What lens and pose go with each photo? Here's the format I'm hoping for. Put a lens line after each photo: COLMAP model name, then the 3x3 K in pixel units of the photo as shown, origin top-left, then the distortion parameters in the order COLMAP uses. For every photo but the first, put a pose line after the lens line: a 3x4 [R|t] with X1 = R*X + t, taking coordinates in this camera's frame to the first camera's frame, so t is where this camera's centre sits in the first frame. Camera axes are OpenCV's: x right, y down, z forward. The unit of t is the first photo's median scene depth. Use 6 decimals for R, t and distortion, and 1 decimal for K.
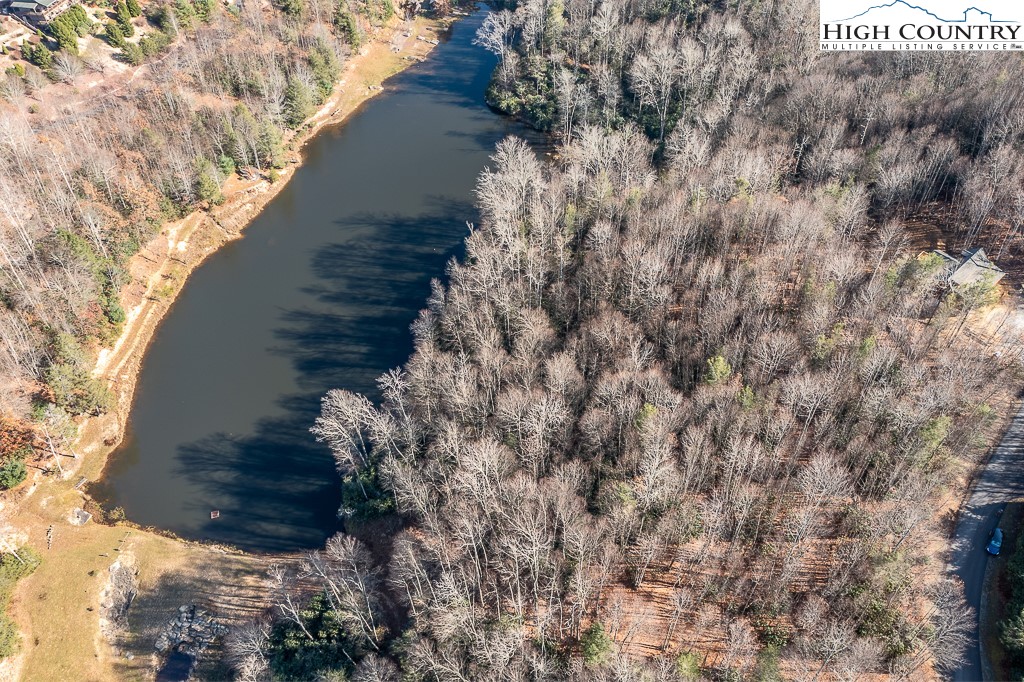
lens RADIAL K [[813.3, 0, 518.5], [0, 813.3, 339.6], [0, 0, 1]] dist [-0.015262, 0.002359]
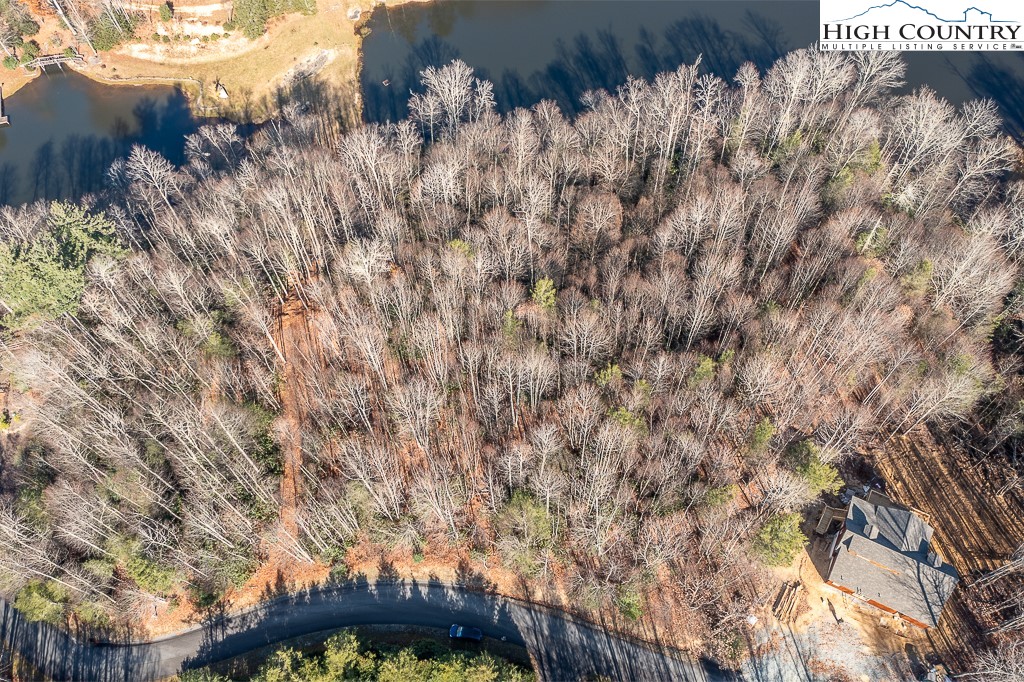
lens RADIAL K [[813.3, 0, 512.1], [0, 813.3, 346.2], [0, 0, 1]] dist [-0.015262, 0.002359]
pose [[0.349906, 0.815004, -0.461881, 0.489479], [-0.658077, 0.564752, 0.497985, -0.247928], [0.666708, 0.129706, 0.733946, 0.235214]]
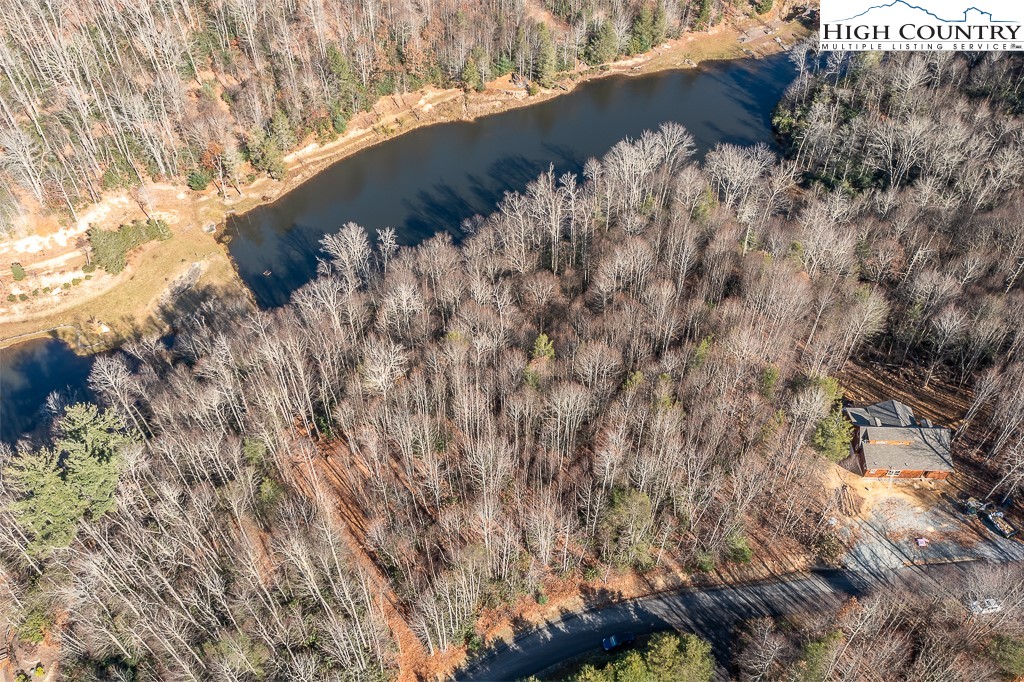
lens RADIAL K [[813.3, 0, 510.2], [0, 813.3, 341.8], [0, 0, 1]] dist [-0.015262, 0.002359]
pose [[0.709376, 0.509704, -0.486814, 0.502878], [-0.504900, 0.849400, 0.153608, -0.074632], [0.491795, 0.136827, 0.859893, 0.069261]]
